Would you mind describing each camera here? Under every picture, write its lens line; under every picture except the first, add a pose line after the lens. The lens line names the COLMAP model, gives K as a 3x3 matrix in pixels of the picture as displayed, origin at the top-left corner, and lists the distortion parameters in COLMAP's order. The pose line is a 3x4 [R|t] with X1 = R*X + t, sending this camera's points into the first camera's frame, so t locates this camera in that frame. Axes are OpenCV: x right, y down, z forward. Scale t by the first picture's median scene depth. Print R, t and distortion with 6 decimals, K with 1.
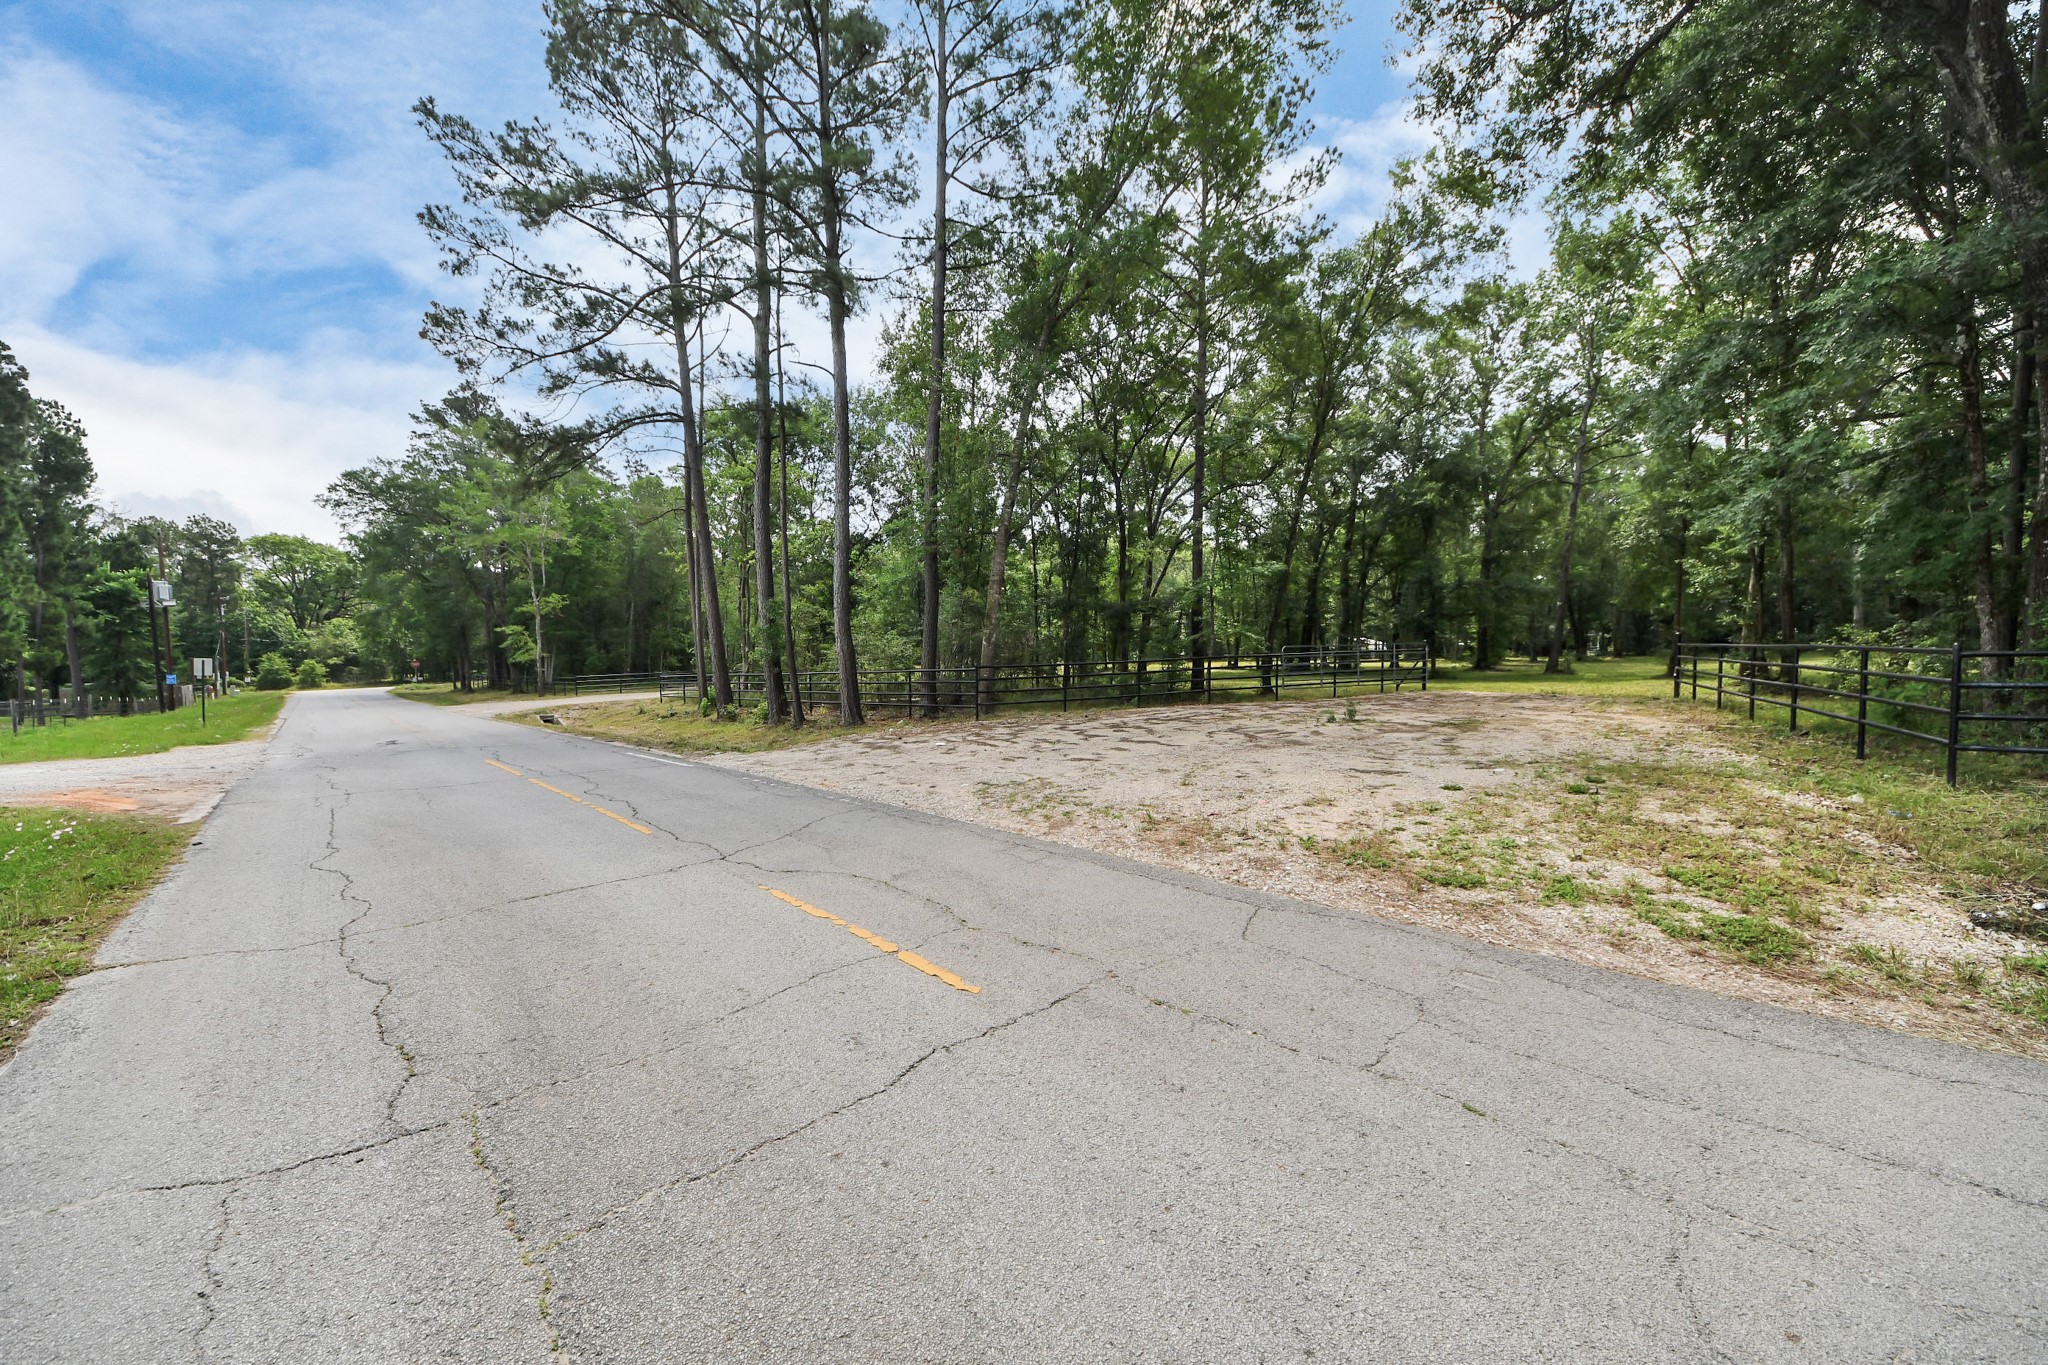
lens RADIAL K [[742.3, 0, 1024.0], [0, 742.3, 682.5], [0, 0, 1]] dist [-0.000794, -0.000079]
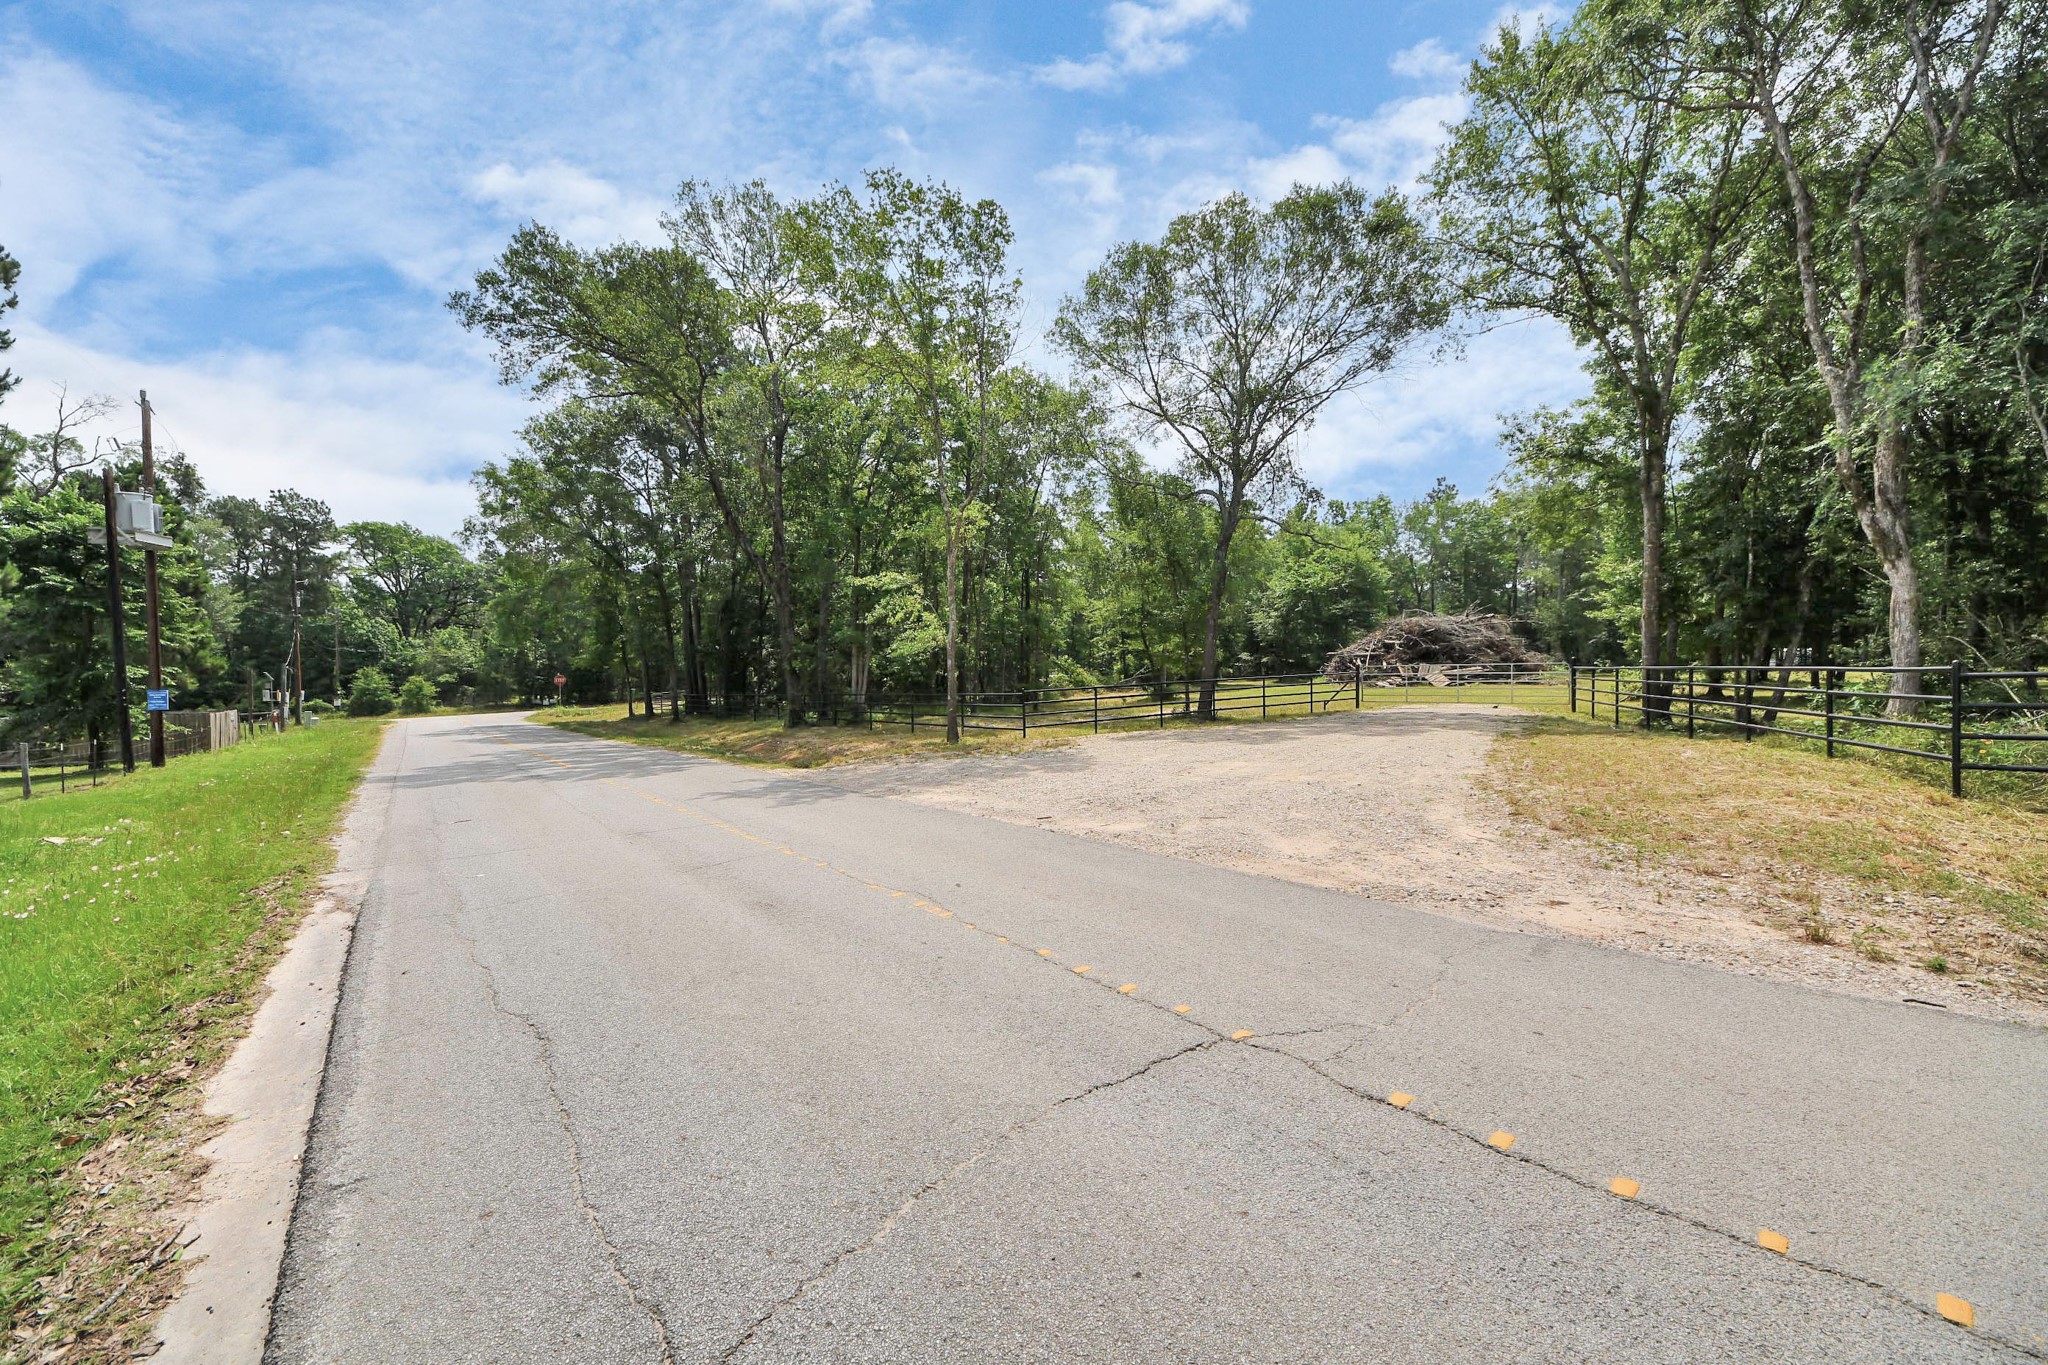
lens RADIAL K [[705.2, 0, 1019.6], [0, 705.2, 681.7], [0, 0, 1]] dist [0.025033, -0.019574]
pose [[0.998421, -0.008138, -0.055577, -0.307050], [0.006537, 0.999560, -0.028926, -0.000089], [0.055788, 0.028517, 0.998035, 0.309826]]
